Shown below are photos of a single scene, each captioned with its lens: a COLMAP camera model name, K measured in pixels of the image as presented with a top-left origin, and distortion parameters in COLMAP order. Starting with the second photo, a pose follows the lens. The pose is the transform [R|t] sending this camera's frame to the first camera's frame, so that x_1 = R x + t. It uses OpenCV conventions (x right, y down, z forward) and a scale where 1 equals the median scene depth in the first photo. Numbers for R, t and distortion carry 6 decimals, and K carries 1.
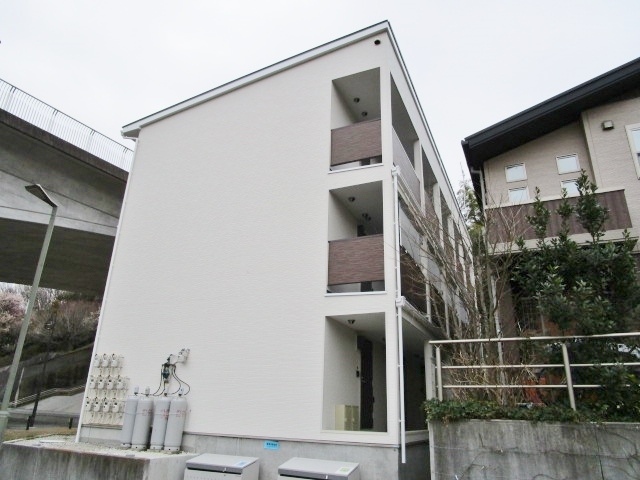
lens RADIAL K [[458.4, 0, 320.0], [0, 458.4, 240.0], [0, 0, 1]] dist [-0.025165, -0.000015]
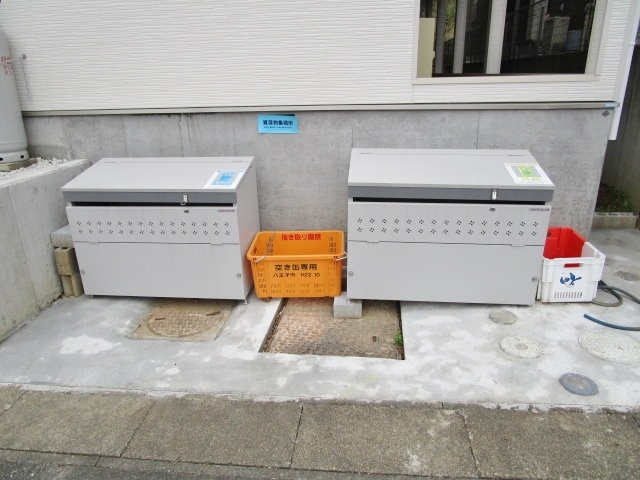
lens RADIAL K [[458.4, 0, 320.0], [0, 458.4, 240.0], [0, 0, 1]] dist [-0.025165, -0.000015]
pose [[0.950221, -0.158689, 0.268138, -0.189724], [-0.056606, 0.758339, 0.649398, 0.251166], [-0.306392, -0.632250, 0.711606, 0.609764]]
